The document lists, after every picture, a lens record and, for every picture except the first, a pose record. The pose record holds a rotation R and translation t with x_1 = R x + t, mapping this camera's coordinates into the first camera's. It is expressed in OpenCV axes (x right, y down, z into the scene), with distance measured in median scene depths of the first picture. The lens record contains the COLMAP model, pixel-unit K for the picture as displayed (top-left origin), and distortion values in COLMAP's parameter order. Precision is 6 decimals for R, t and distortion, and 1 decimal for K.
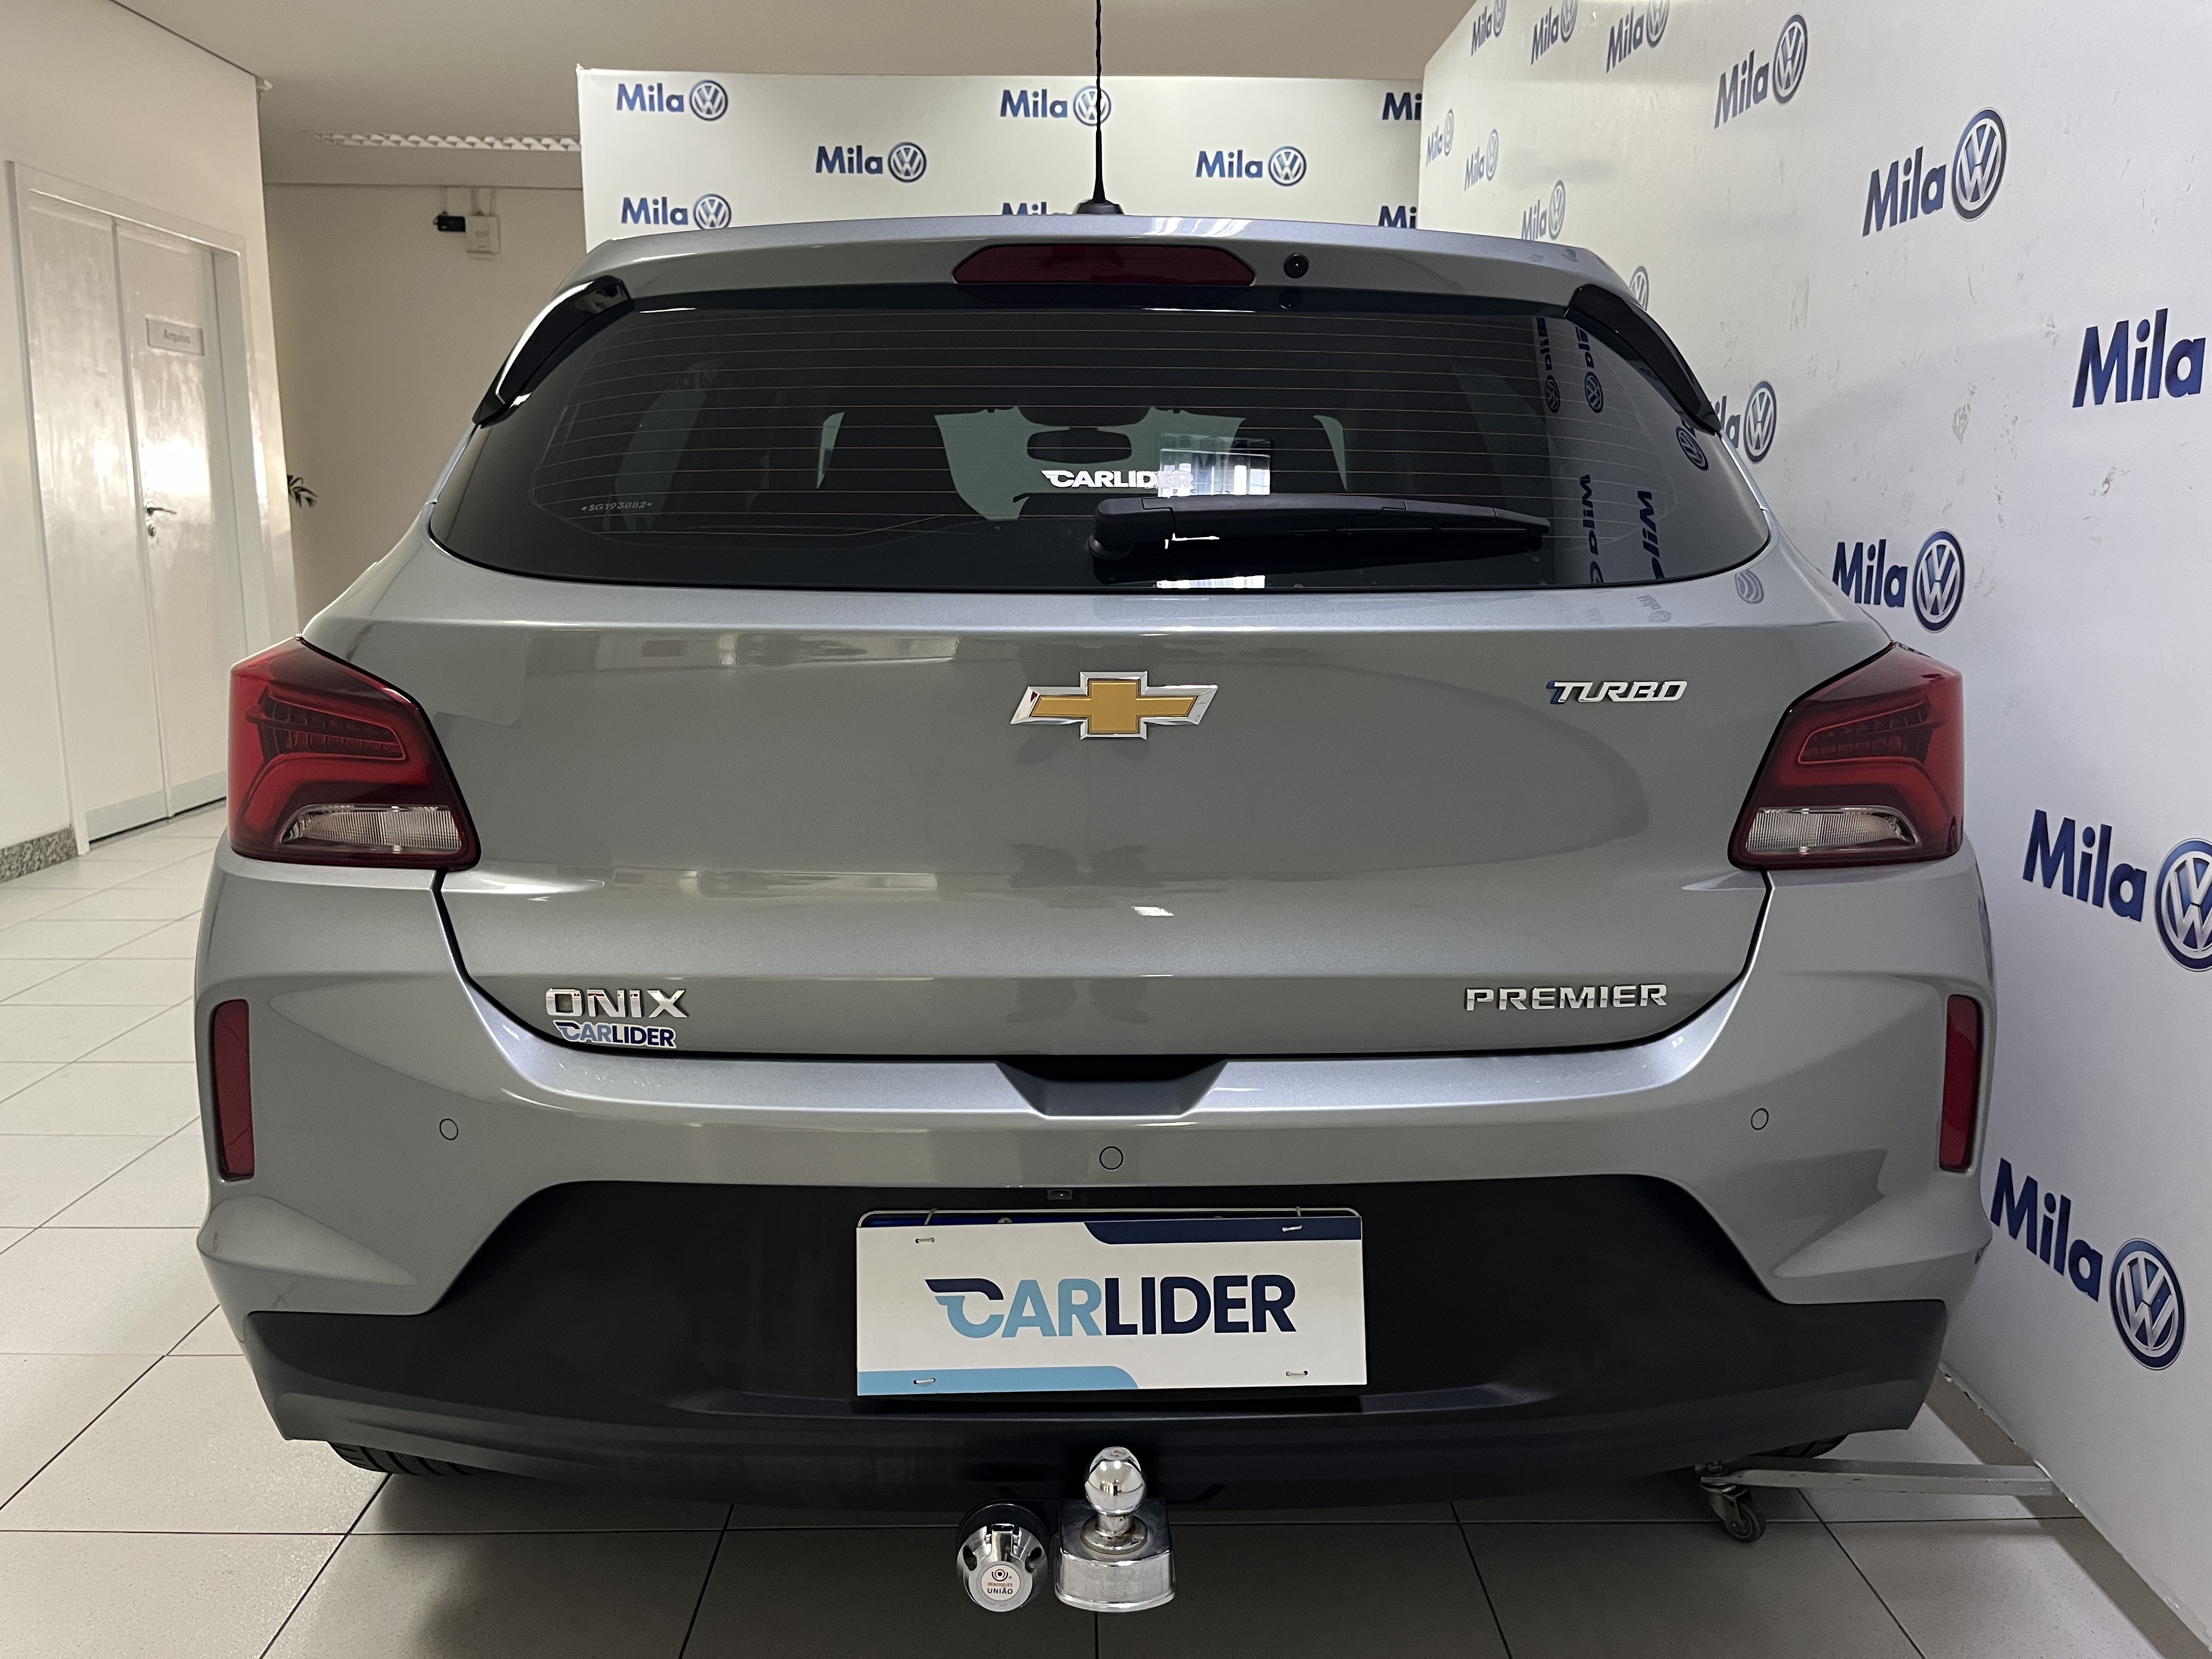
lens RADIAL K [[1677.8, 0, 1101.4], [0, 1677.8, 819.9], [0, 0, 1]] dist [0.059538, -0.075514]
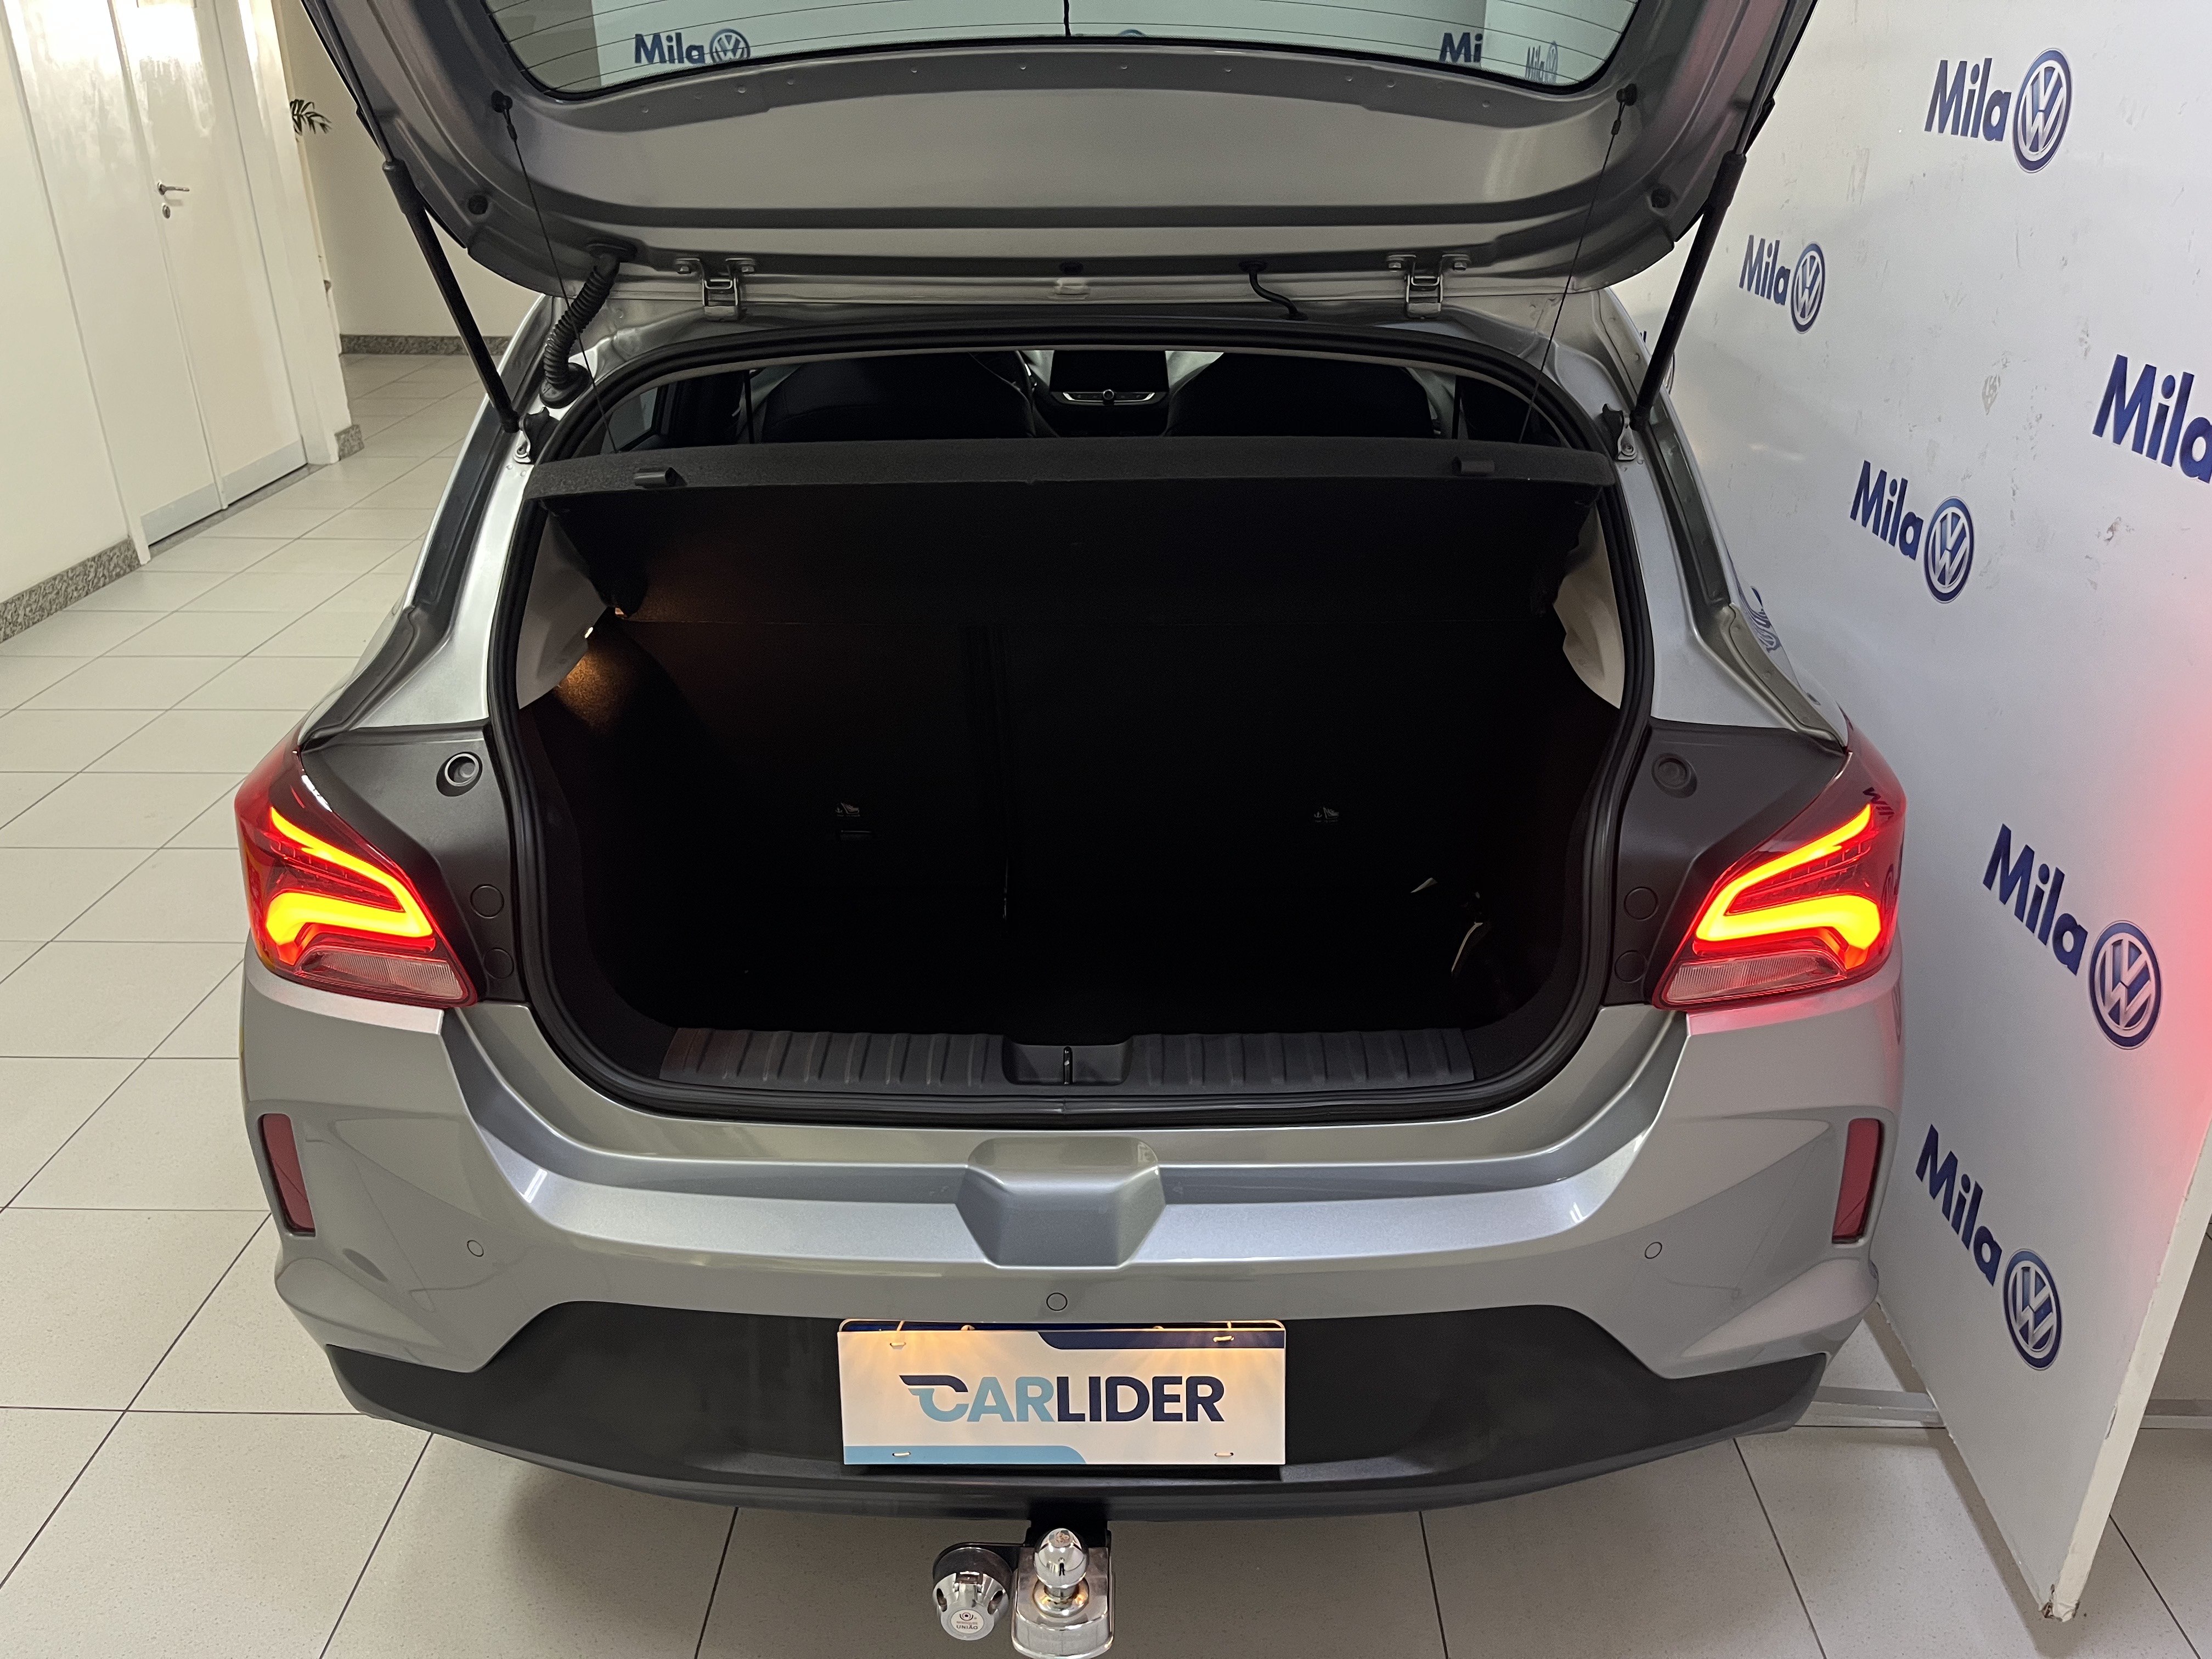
lens RADIAL K [[1677.8, 0, 1104.5], [0, 1677.8, 833.5], [0, 0, 1]] dist [0.059538, -0.075514]
pose [[0.999159, 0.005931, -0.040581, 0.078386], [0.004669, 0.966604, 0.256232, -0.373124], [0.040745, -0.256205, 0.965763, -0.003184]]
